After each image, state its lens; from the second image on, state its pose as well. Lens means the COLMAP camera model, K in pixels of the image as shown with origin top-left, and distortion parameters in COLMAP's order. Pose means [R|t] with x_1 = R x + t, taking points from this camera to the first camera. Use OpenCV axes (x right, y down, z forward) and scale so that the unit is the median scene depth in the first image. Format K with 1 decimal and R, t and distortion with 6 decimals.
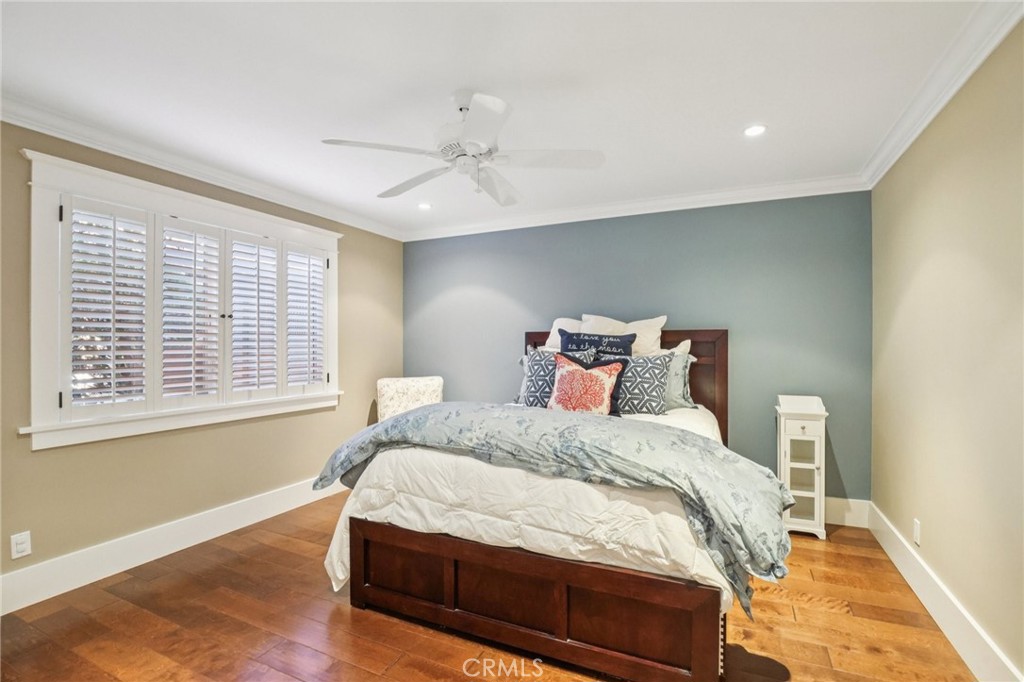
lens RADIAL K [[470.1, 0, 510.2], [0, 470.1, 334.9], [0, 0, 1]] dist [-0.032146, 0.001492]
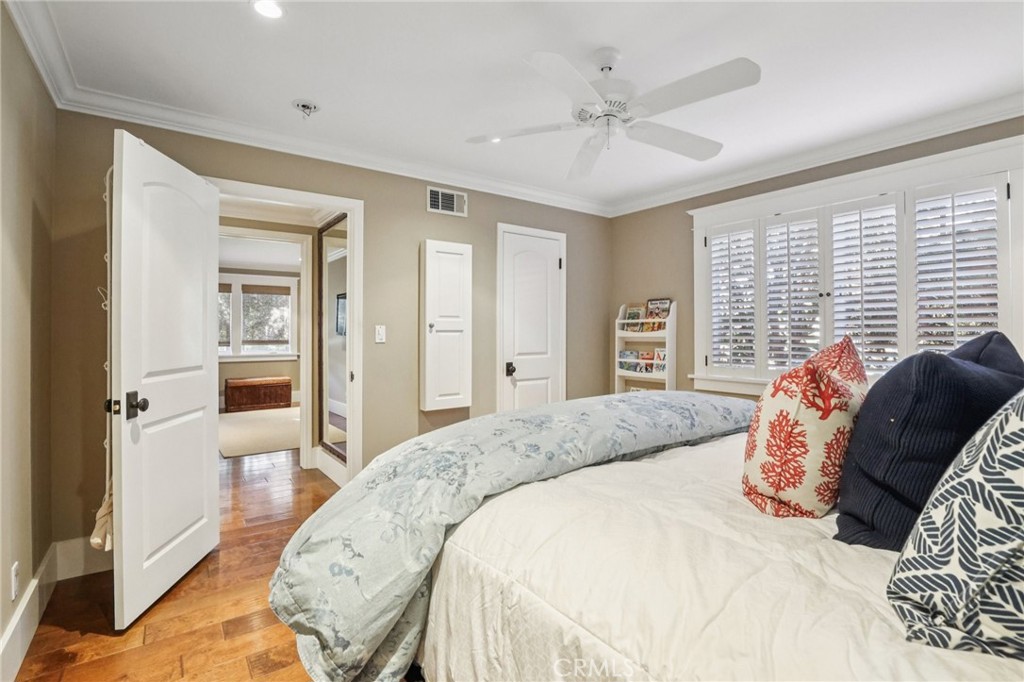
lens RADIAL K [[470.1, 0, 510.2], [0, 470.1, 334.9], [0, 0, 1]] dist [-0.032146, 0.001492]
pose [[-0.467490, 0.001904, -0.883996, 0.550784], [0.012327, 0.999914, -0.004365, 0.039255], [0.883912, -0.012937, -0.467474, 0.858448]]
